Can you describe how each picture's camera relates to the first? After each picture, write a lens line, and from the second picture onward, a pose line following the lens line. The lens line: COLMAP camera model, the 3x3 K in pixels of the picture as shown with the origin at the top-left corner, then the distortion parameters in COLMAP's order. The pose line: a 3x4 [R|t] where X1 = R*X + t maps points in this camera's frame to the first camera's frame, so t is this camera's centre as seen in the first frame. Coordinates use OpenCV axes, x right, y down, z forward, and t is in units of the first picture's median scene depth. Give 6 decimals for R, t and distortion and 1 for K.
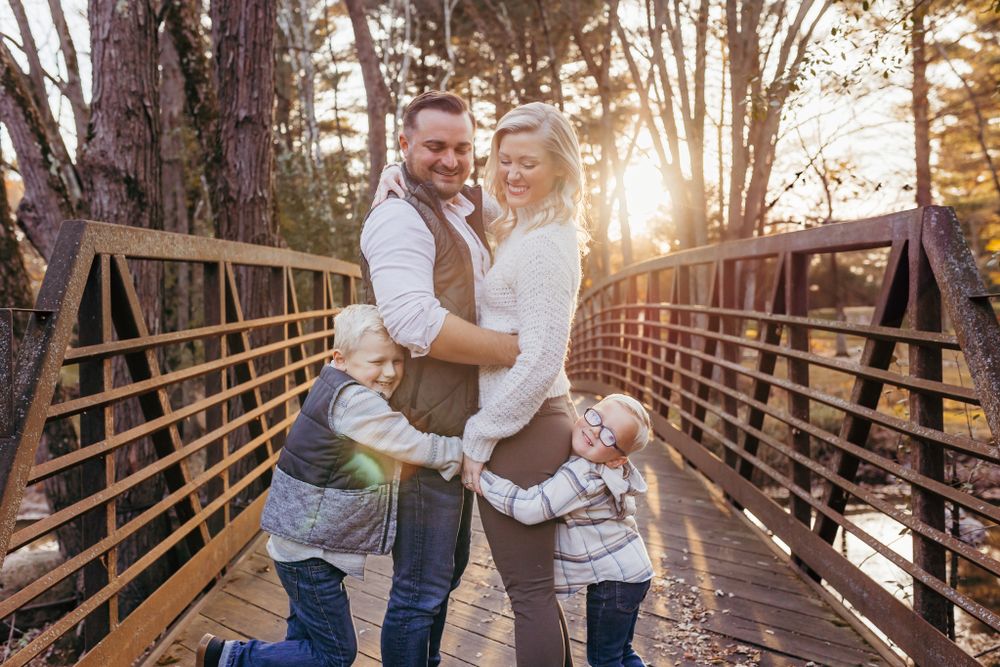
lens RADIAL K [[1029.8, 0, 495.8], [0, 1029.8, 331.5], [0, 0, 1]] dist [0.044780, 0.000000]
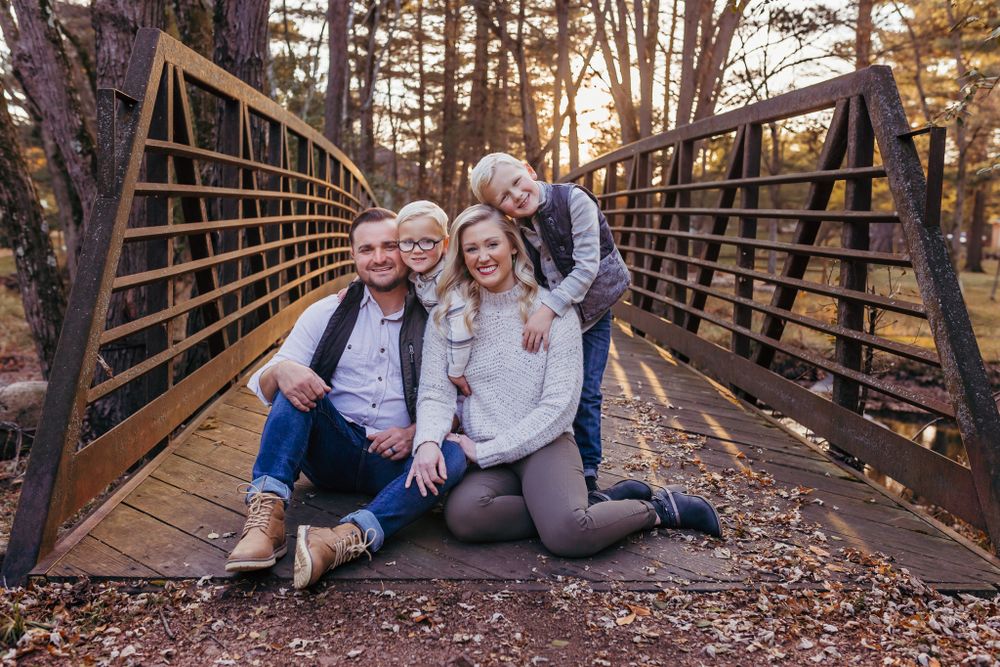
lens RADIAL K [[1029.8, 0, 502.1], [0, 1029.8, 332.4], [0, 0, 1]] dist [0.044780, 0.000000]
pose [[0.996552, 0.043226, 0.070821, -0.041065], [-0.048209, 0.996366, 0.070225, 0.064443], [-0.067528, -0.073397, 0.995014, -0.097923]]
